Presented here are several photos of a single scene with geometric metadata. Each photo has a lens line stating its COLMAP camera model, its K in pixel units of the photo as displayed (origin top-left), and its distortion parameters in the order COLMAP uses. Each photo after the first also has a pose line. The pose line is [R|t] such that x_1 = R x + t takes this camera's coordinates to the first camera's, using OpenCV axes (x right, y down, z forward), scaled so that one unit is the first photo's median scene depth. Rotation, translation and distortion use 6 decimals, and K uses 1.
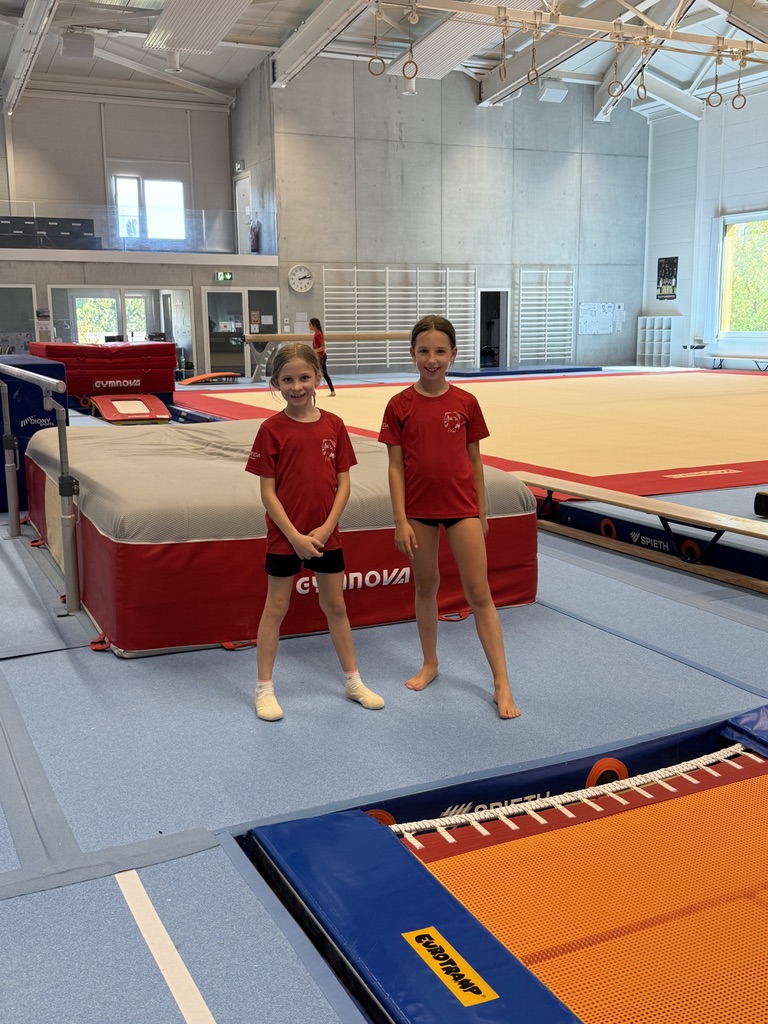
lens RADIAL K [[1054.3, 0, 384.0], [0, 1054.3, 512.0], [0, 0, 1]] dist [0.176985, -0.380439]
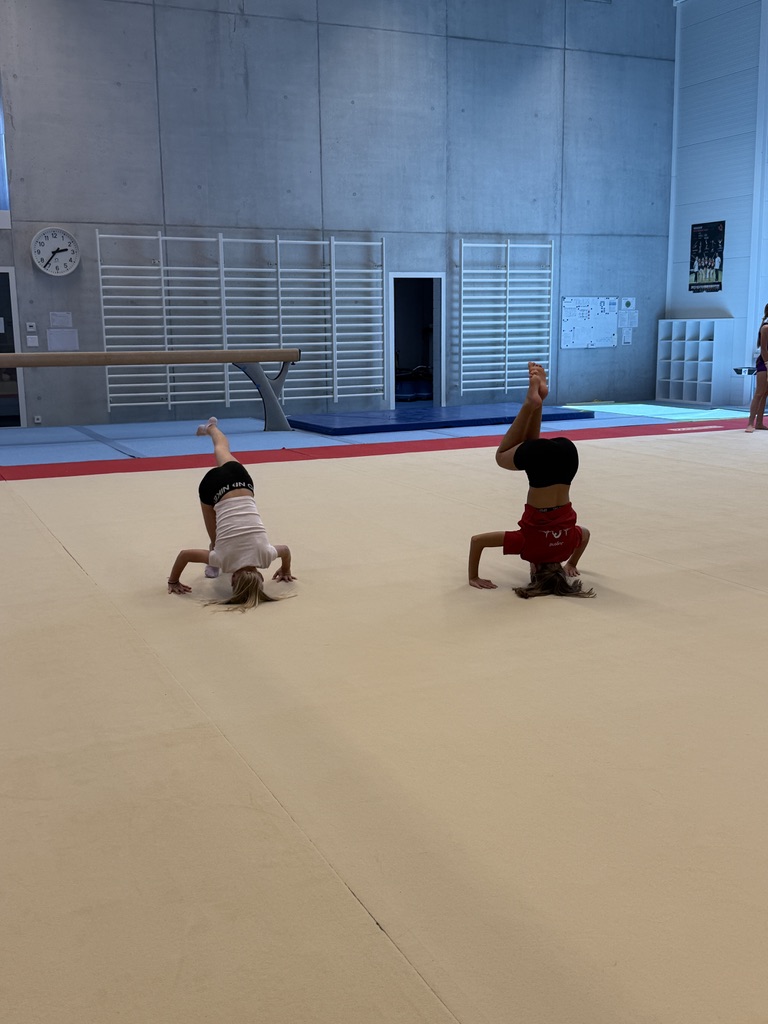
lens RADIAL K [[1073.0, 0, 376.2], [0, 1073.0, 528.0], [0, 0, 1]] dist [0.169690, -0.396821]
pose [[0.999749, 0.000690, -0.022400, 0.093158], [-0.000519, 0.999971, 0.007637, -0.070504], [0.022404, -0.007624, 0.999720, 0.385072]]
